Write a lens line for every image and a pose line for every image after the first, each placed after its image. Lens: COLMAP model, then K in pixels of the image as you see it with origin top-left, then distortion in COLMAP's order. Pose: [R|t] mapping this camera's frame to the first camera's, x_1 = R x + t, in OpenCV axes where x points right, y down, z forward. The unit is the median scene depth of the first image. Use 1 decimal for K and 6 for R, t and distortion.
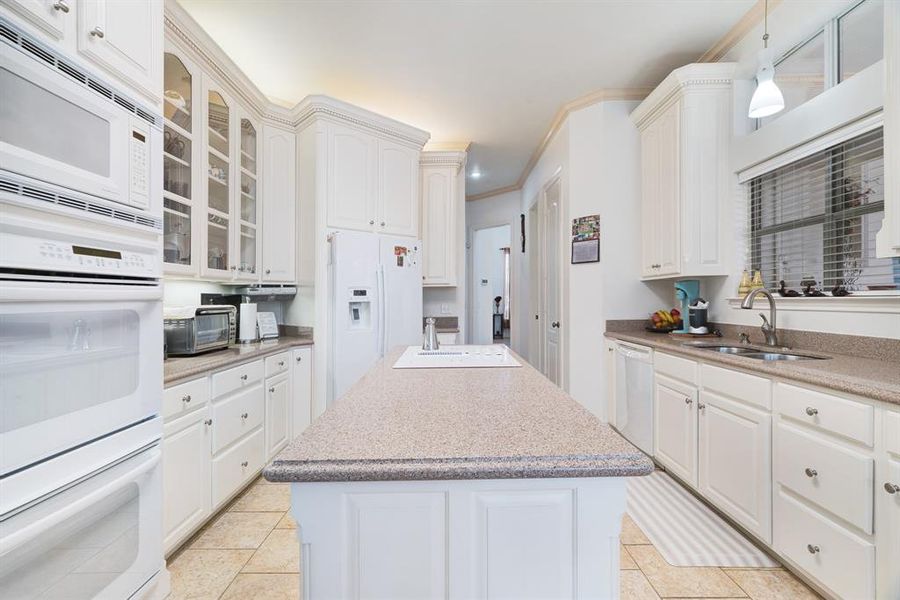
lens RADIAL K [[411.9, 0, 441.5], [0, 411.9, 295.2], [0, 0, 1]] dist [-0.002556, 0.000036]
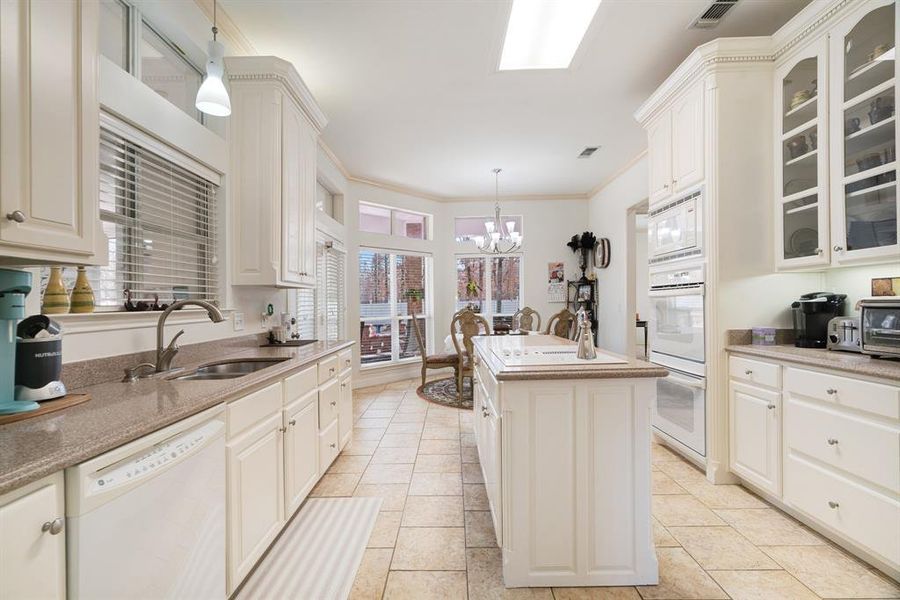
lens RADIAL K [[413.7, 0, 437.2], [0, 413.7, 300.9], [0, 0, 1]] dist [-0.002047, -0.000075]
pose [[-0.999370, 0.033718, 0.011044, 0.269280], [0.033553, 0.999328, -0.014769, 0.011350], [-0.011535, -0.014389, -0.999830, 1.948322]]
